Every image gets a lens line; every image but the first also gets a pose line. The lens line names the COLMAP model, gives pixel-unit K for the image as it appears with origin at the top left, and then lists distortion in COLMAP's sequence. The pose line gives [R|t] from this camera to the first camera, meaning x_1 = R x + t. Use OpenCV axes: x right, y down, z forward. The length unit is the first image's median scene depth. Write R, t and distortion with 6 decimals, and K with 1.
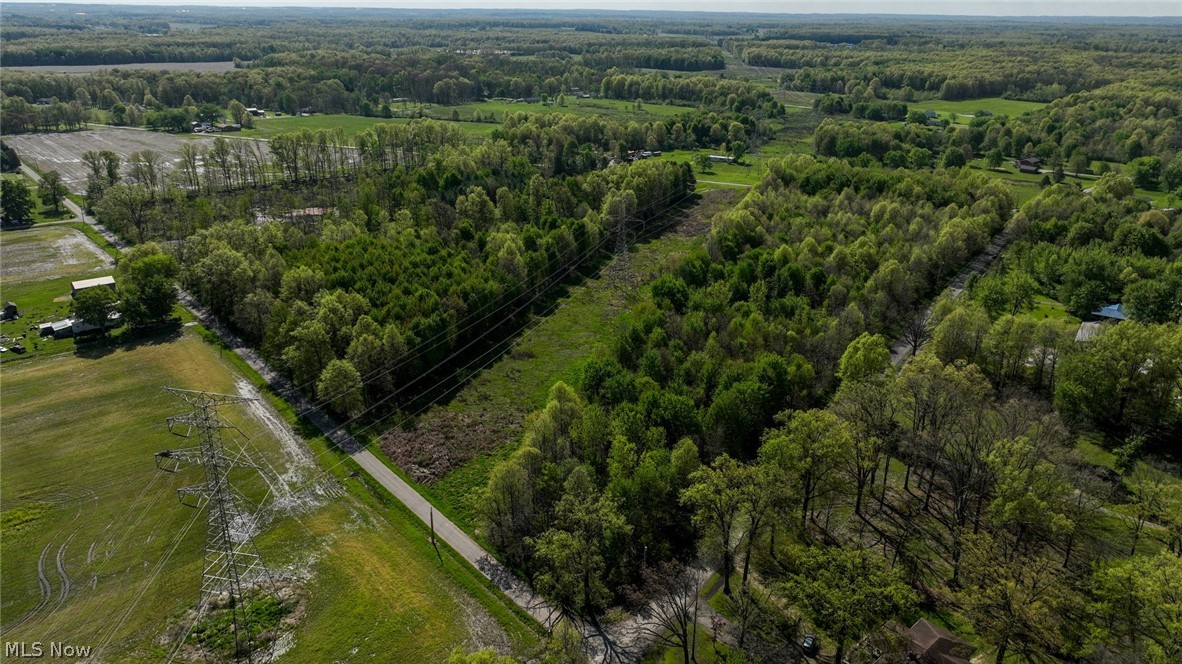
lens RADIAL K [[830.2, 0, 589.9], [0, 830.2, 334.7], [0, 0, 1]] dist [-0.008251, 0.024679]
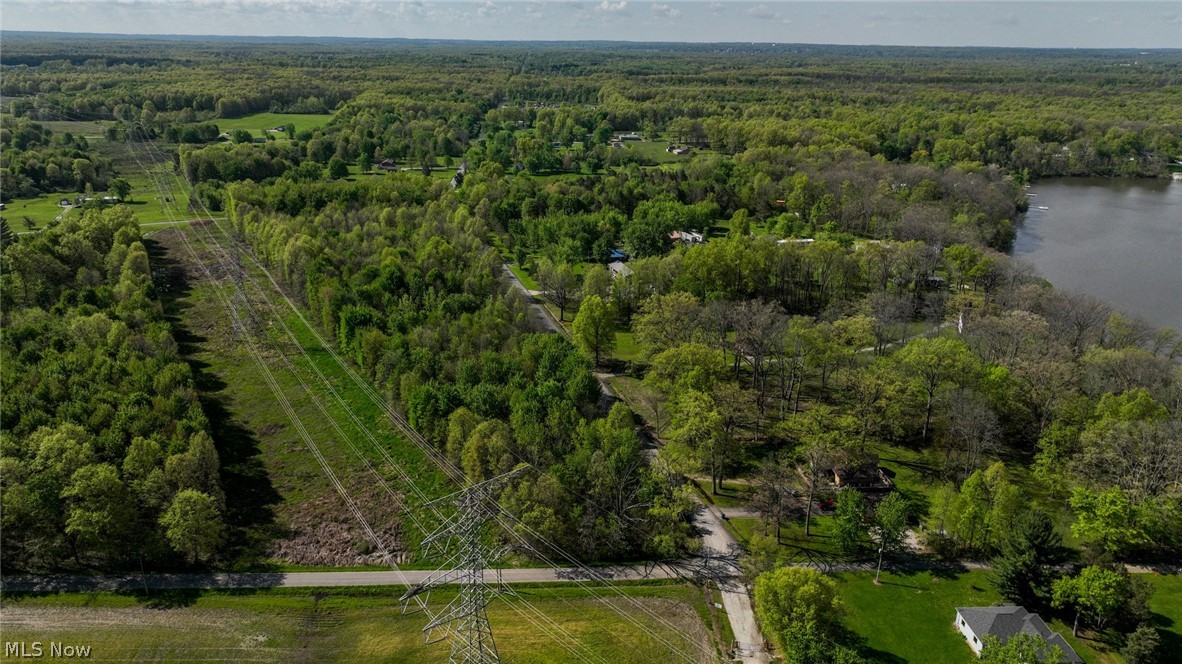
lens RADIAL K [[830.2, 0, 589.9], [0, 830.2, 334.7], [0, 0, 1]] dist [-0.008251, 0.024679]
pose [[0.604023, -0.270604, 0.749620, -0.190236], [0.284827, 0.951768, 0.114071, -0.027436], [-0.744332, 0.144610, 0.651965, 0.063864]]
